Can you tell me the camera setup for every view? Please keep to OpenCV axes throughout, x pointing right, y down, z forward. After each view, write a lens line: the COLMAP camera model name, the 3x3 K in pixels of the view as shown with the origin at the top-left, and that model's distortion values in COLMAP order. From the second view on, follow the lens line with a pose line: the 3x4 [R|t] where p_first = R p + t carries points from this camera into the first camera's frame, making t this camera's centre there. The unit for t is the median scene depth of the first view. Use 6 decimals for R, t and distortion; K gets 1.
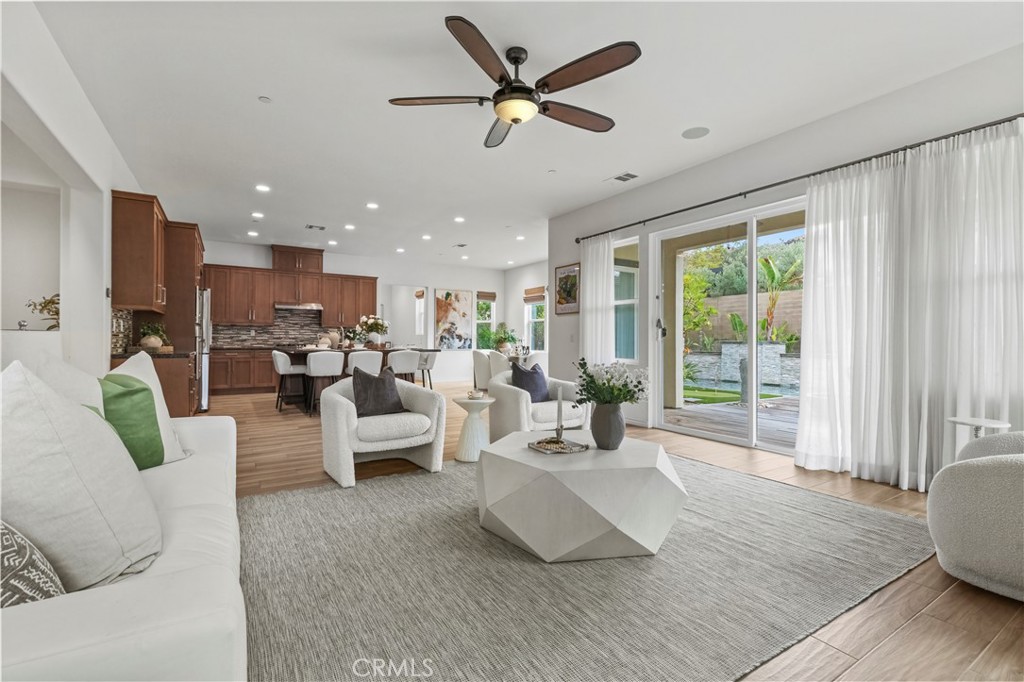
lens RADIAL K [[457.6, 0, 511.0], [0, 457.6, 337.0], [0, 0, 1]] dist [0.004336, -0.000390]
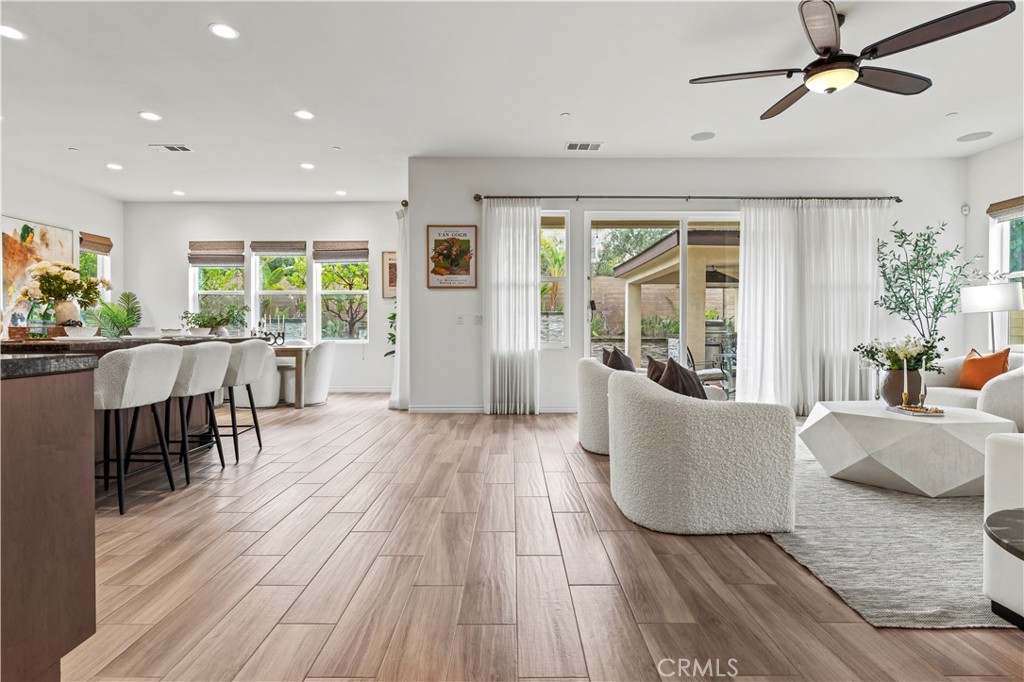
lens RADIAL K [[525.1, 0, 510.3], [0, 525.1, 332.7], [0, 0, 1]] dist [-0.001430, -0.000338]
pose [[0.526820, -0.009253, 0.849926, -0.564298], [-0.004476, 0.999897, 0.013661, 0.011821], [-0.849965, -0.011001, 0.526725, 0.430370]]
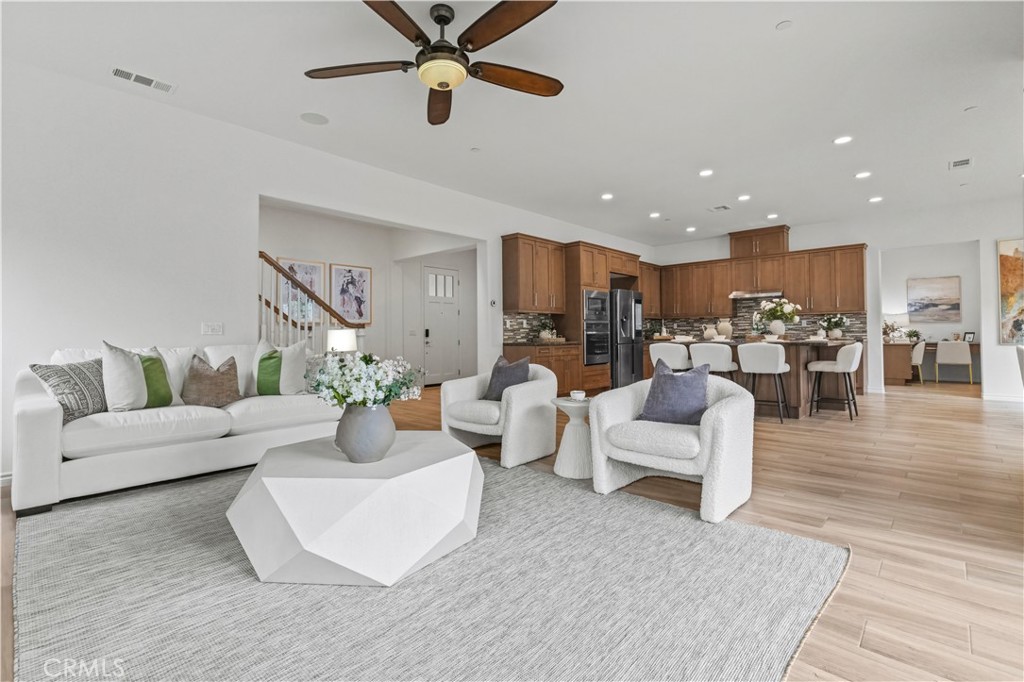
lens RADIAL K [[466.4, 0, 511.0], [0, 466.4, 329.8], [0, 0, 1]] dist [0.004636, 0.000124]
pose [[0.264057, -0.017981, -0.964339, 0.401382], [0.018102, 0.999742, -0.013685, 0.009715], [0.964337, -0.013843, 0.264315, 0.385021]]
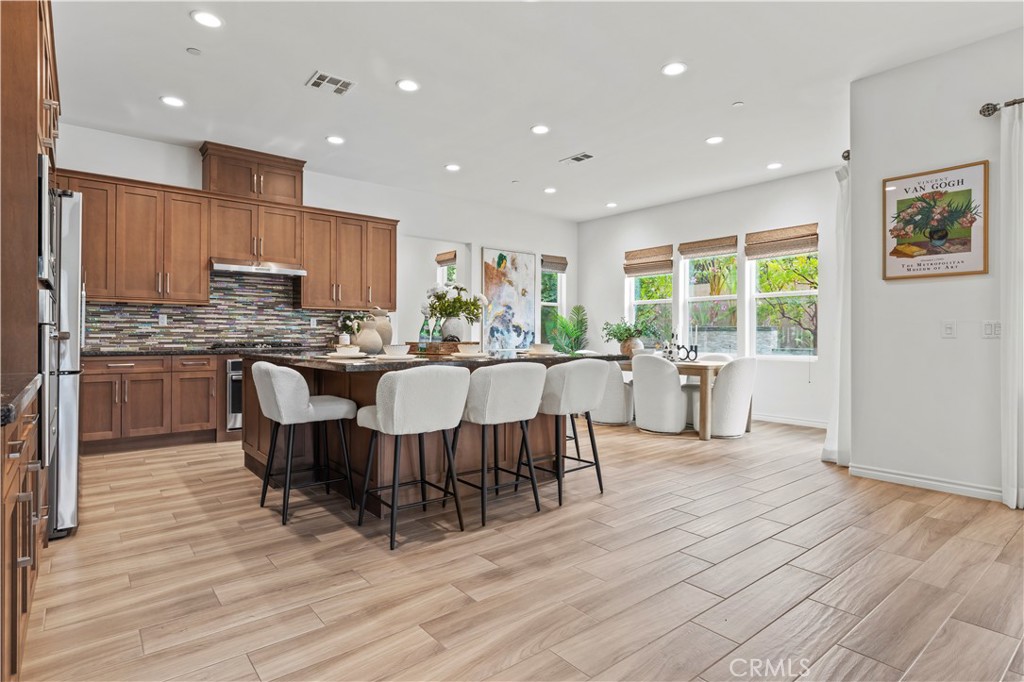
lens RADIAL K [[533.9, 0, 511.5], [0, 533.9, 334.5], [0, 0, 1]] dist [-0.000860, -0.000326]
pose [[0.991792, -0.000489, 0.127862, -0.351134], [-0.000525, 0.999969, 0.007896, 0.002628], [-0.127862, -0.007899, 0.991761, 0.505908]]
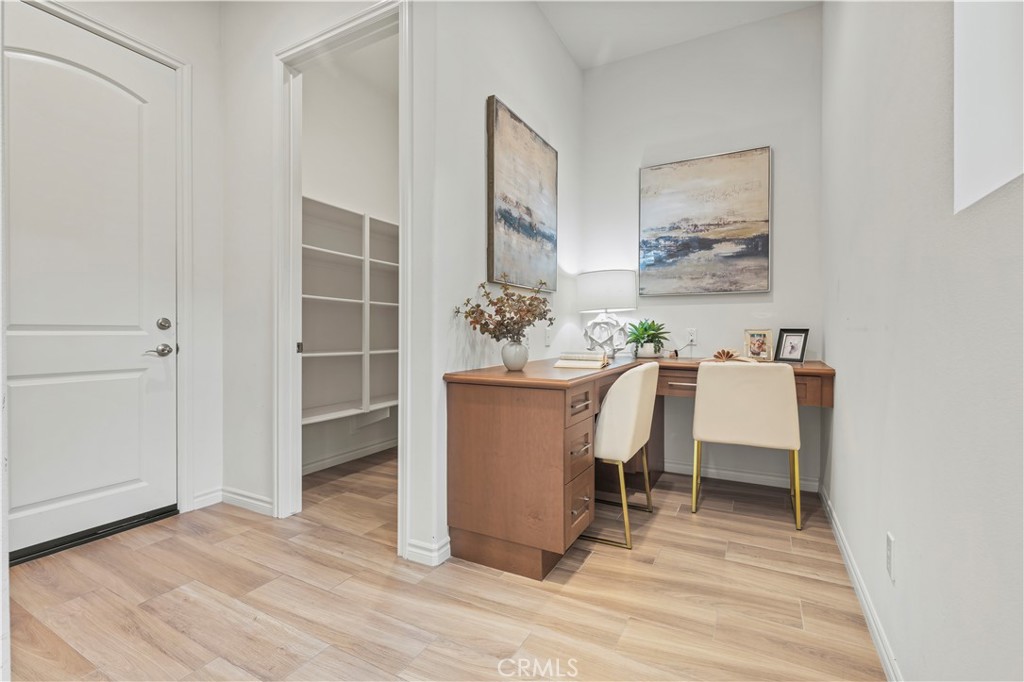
lens RADIAL K [[466.4, 0, 511.0], [0, 466.4, 329.8], [0, 0, 1]] dist [0.004636, 0.000124]
pose [[0.462287, -0.009102, -0.886684, -0.299348], [0.010302, 0.999935, -0.004894, 0.021891], [0.886671, -0.006872, 0.462351, 1.599239]]
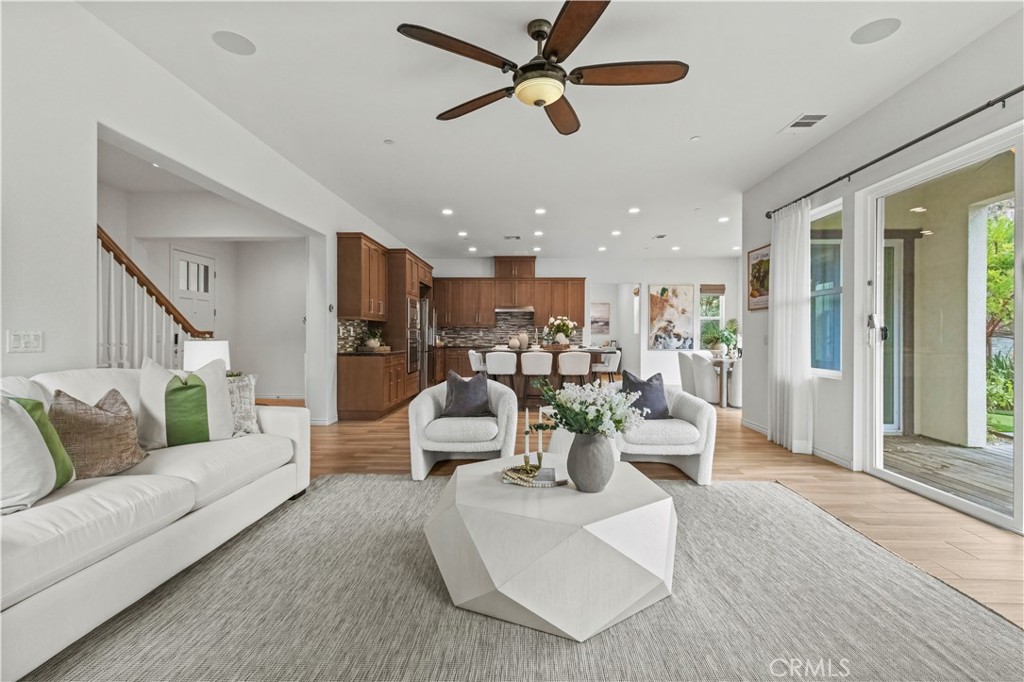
lens RADIAL K [[457.6, 0, 511.0], [0, 457.6, 337.0], [0, 0, 1]] dist [0.004336, -0.000390]
pose [[0.829167, -0.000260, -0.559001, 0.201725], [0.005029, 0.999963, 0.006995, -0.010345], [0.558978, -0.008611, 0.829138, 0.099294]]
